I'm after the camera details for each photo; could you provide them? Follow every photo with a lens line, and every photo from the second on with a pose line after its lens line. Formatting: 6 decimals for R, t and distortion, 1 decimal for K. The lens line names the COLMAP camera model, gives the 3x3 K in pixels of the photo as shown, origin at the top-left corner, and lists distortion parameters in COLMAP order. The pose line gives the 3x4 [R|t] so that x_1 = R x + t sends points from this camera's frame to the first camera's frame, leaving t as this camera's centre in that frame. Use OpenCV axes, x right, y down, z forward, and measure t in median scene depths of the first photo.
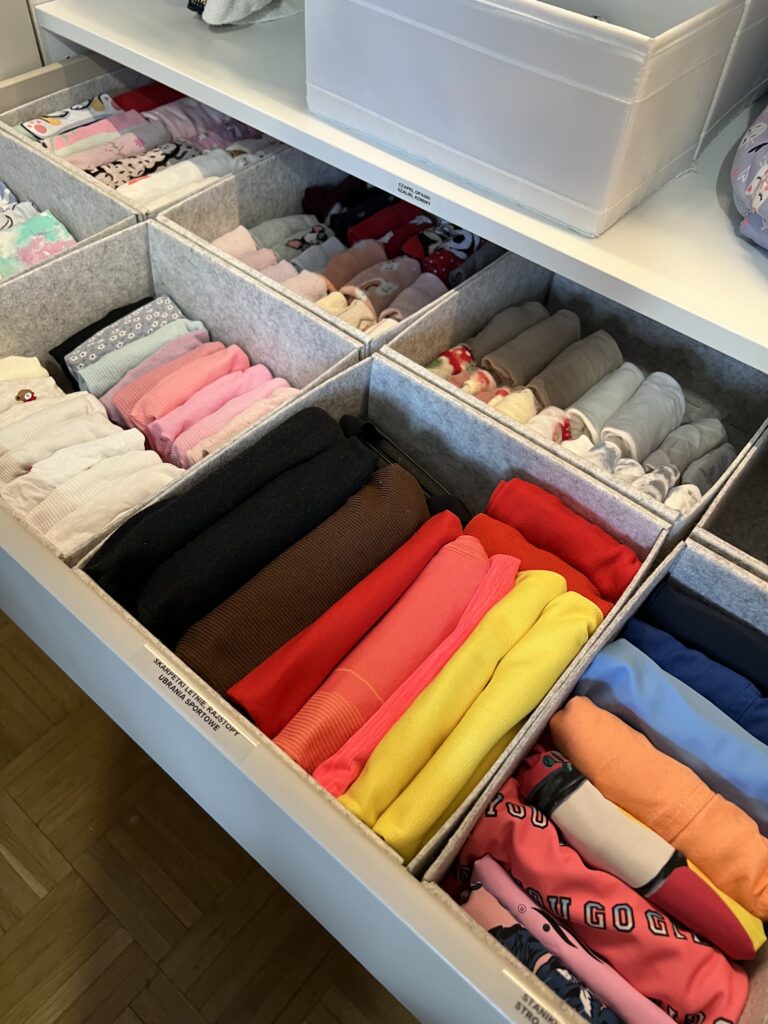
lens RADIAL K [[785.5, 0, 391.3], [0, 785.5, 522.8], [0, 0, 1]] dist [0.047682, -0.054146]
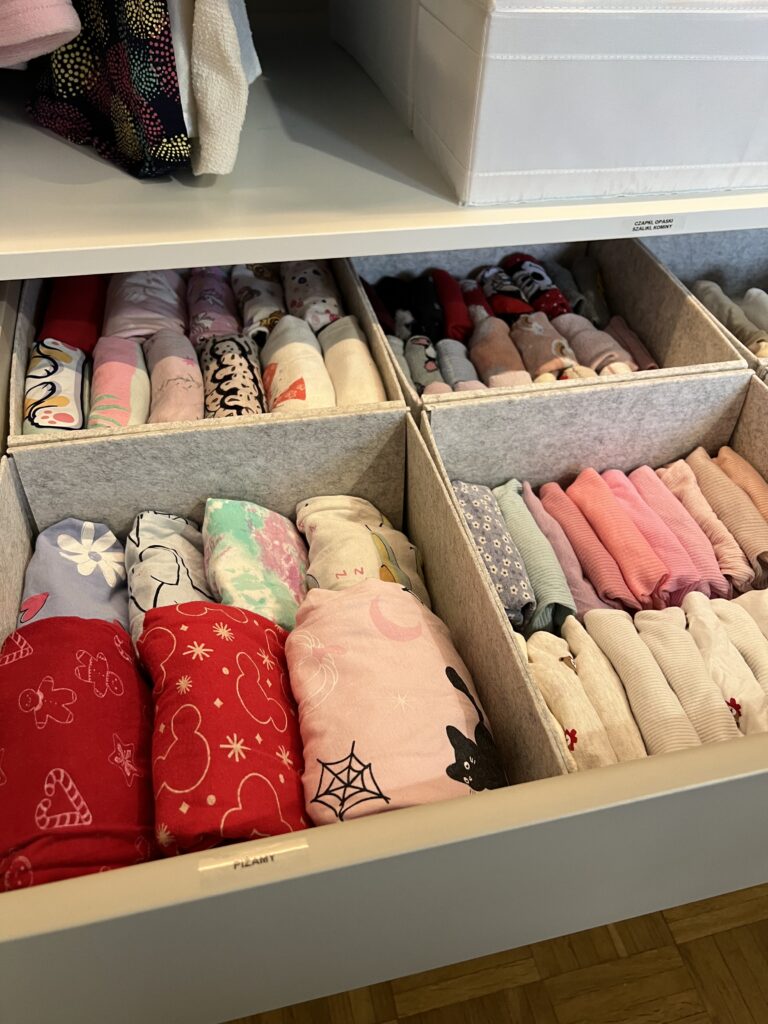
lens RADIAL K [[785.5, 0, 385.9], [0, 785.5, 520.9], [0, 0, 1]] dist [0.047682, -0.054146]
pose [[0.583905, -0.584581, 0.563312, -0.927245], [0.613138, 0.772347, 0.165955, -0.505972], [-0.532087, 0.248486, 0.809406, 0.493855]]
